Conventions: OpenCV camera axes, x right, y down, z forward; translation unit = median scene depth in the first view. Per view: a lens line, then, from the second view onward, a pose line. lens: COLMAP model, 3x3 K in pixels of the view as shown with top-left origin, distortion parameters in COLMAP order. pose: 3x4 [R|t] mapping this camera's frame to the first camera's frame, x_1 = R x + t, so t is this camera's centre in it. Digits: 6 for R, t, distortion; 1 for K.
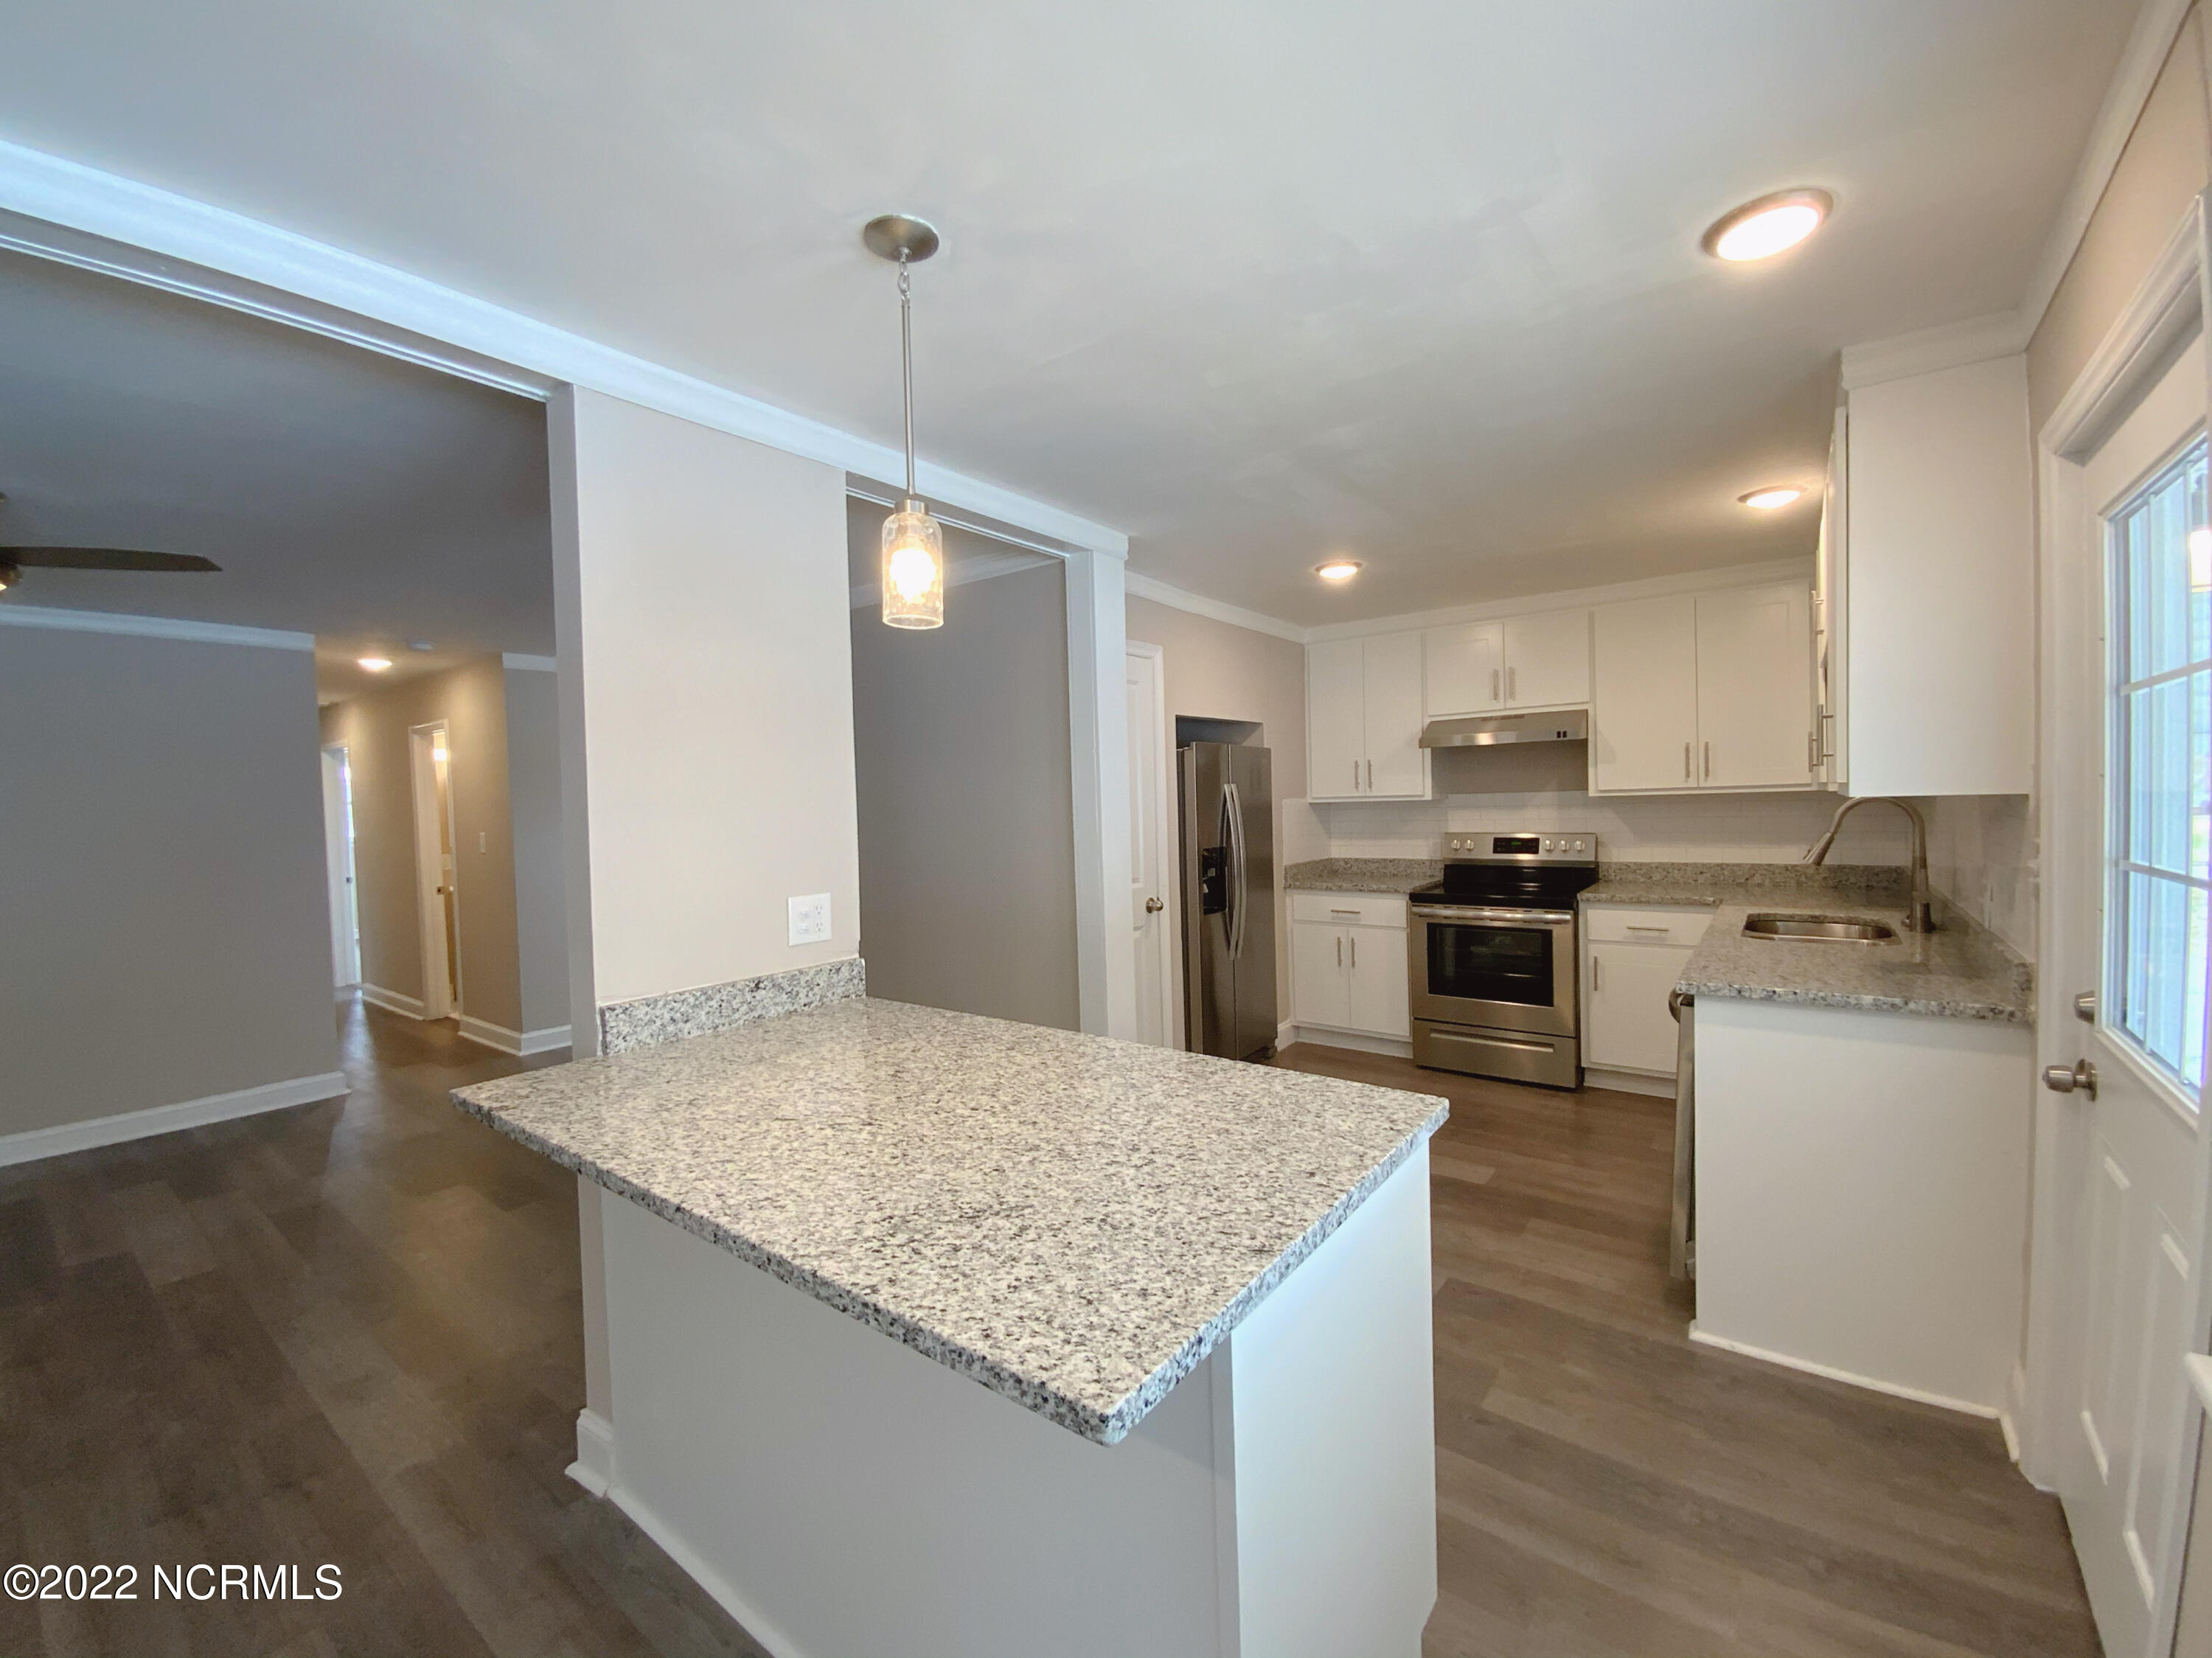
lens RADIAL K [[904.9, 0, 1107.7], [0, 904.9, 826.9], [0, 0, 1]] dist [-0.001569, -0.001524]
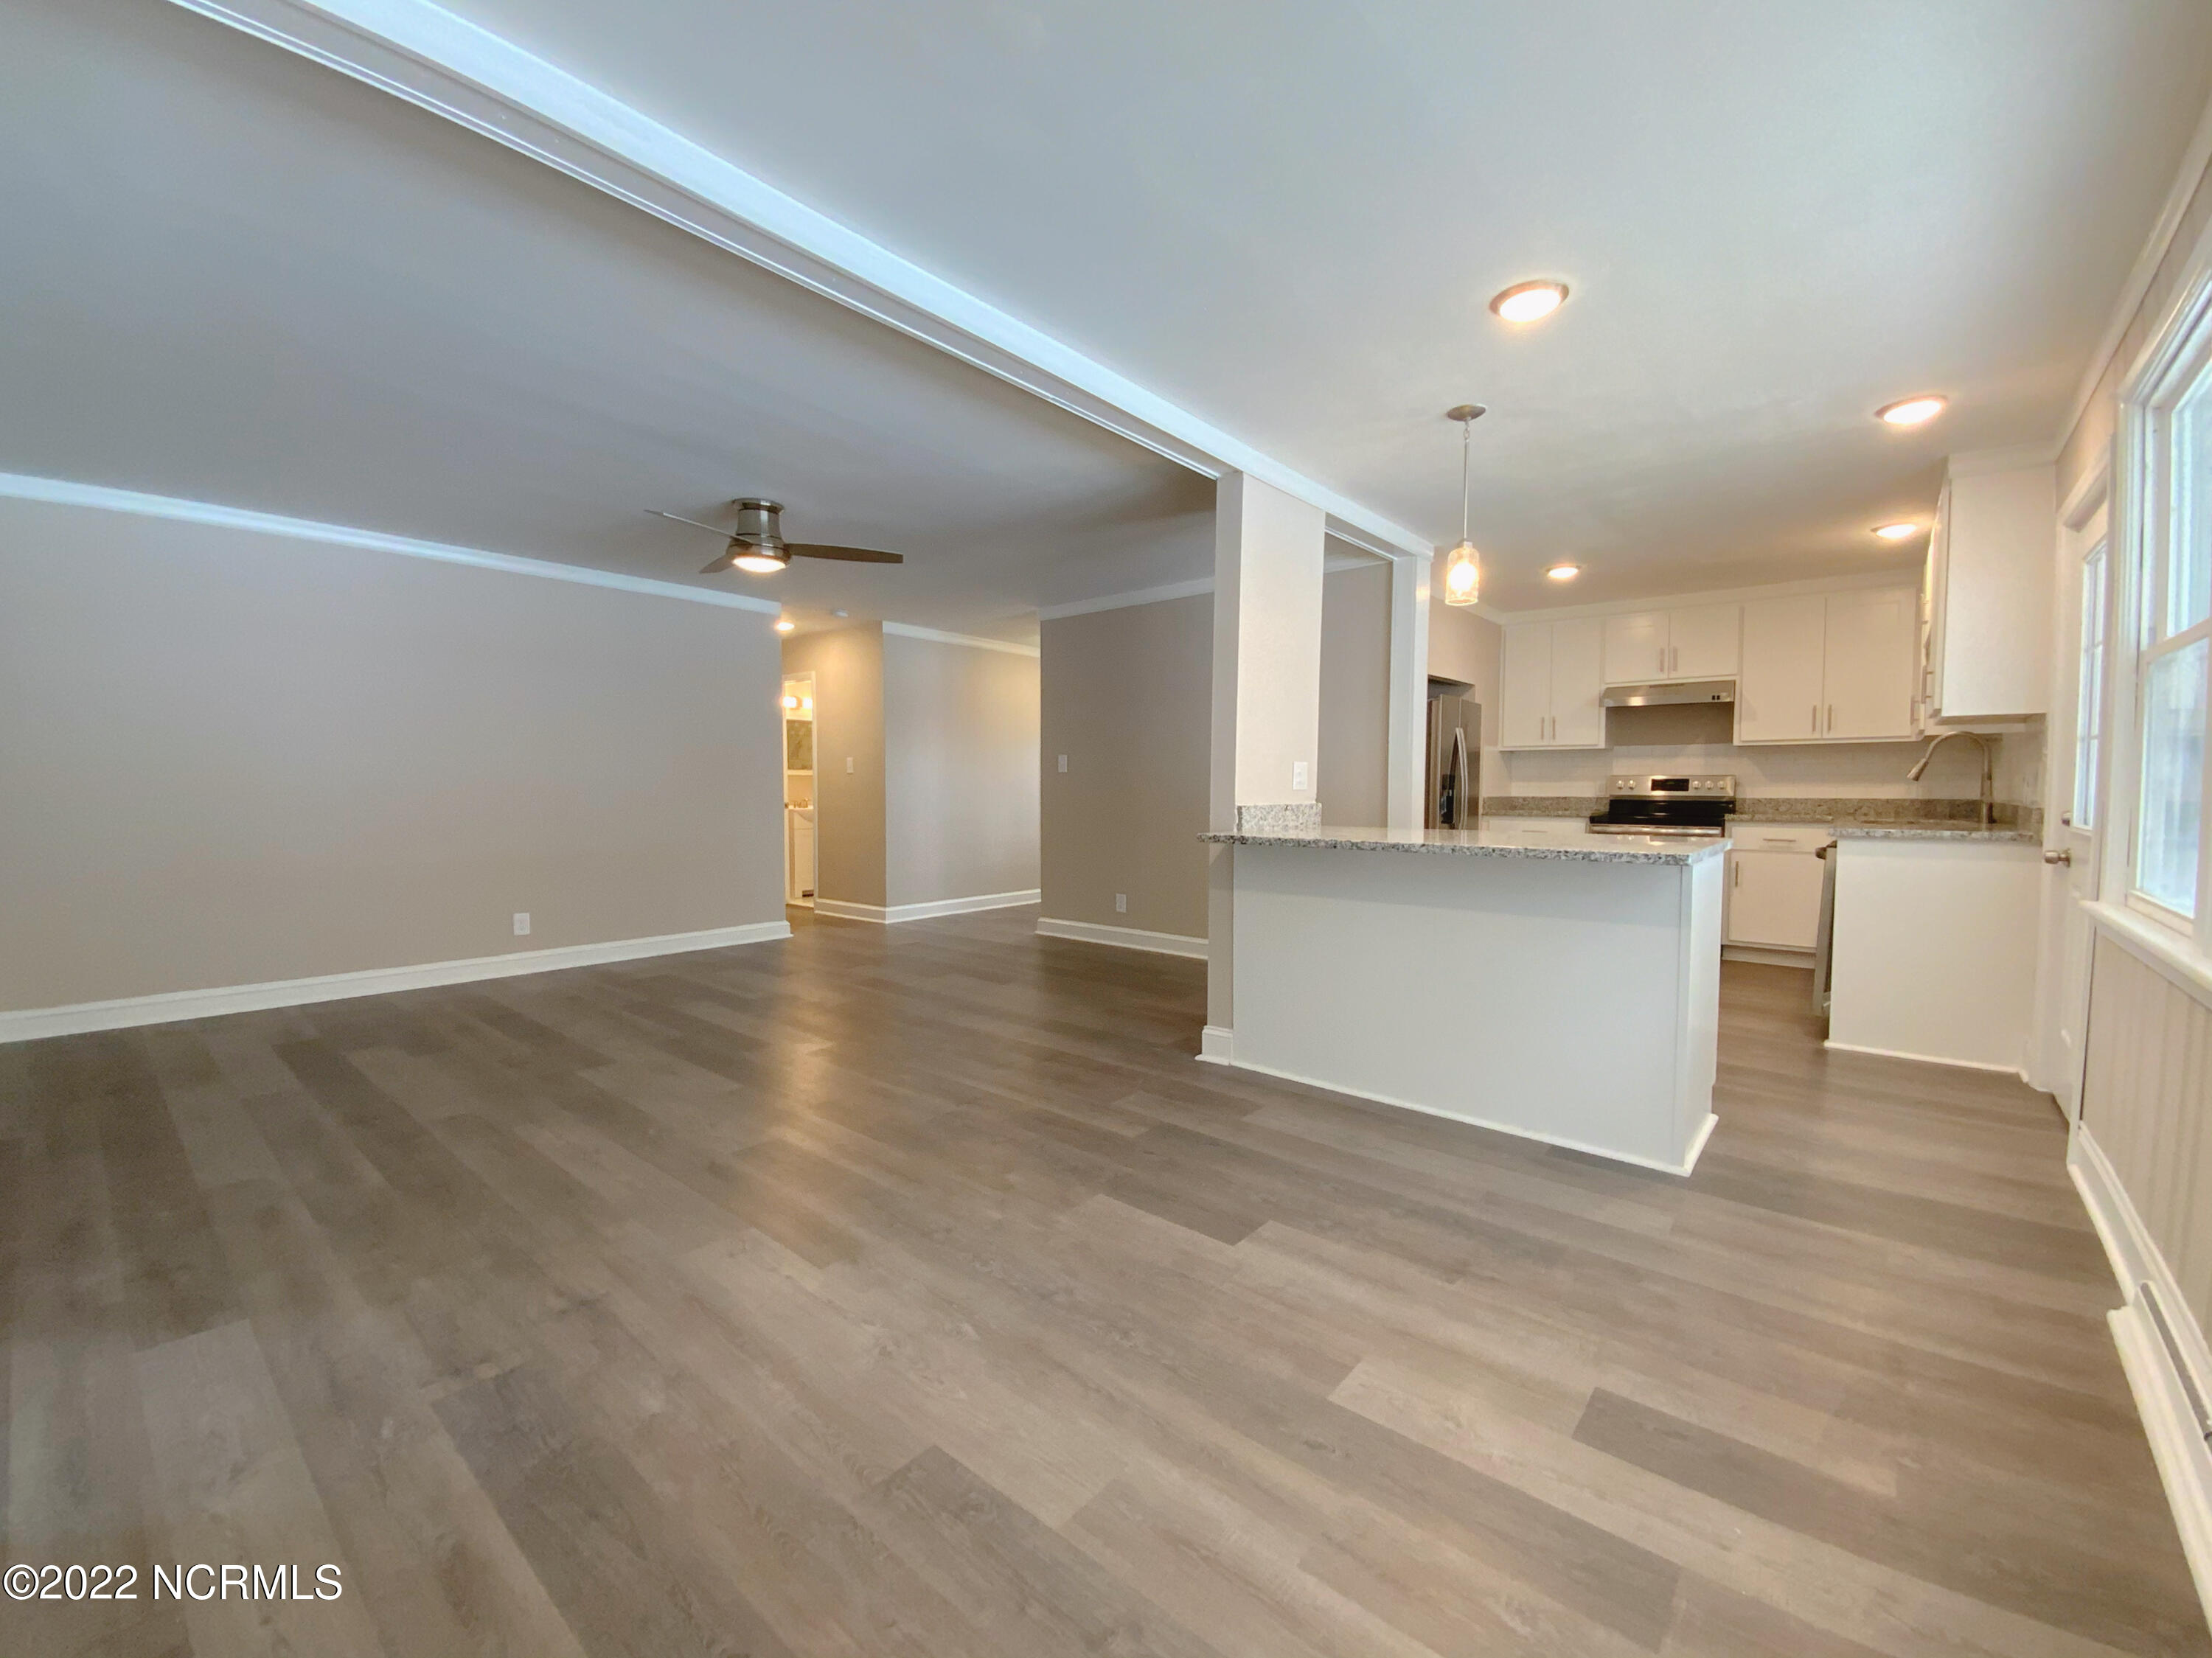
lens RADIAL K [[904.9, 0, 1107.5], [0, 904.9, 827.9], [0, 0, 1]] dist [-0.001569, -0.001524]
pose [[0.997980, 0.033269, -0.054117, -0.332862], [-0.032424, 0.999339, 0.016418, 0.102627], [0.054628, -0.014630, 0.998400, -0.404511]]
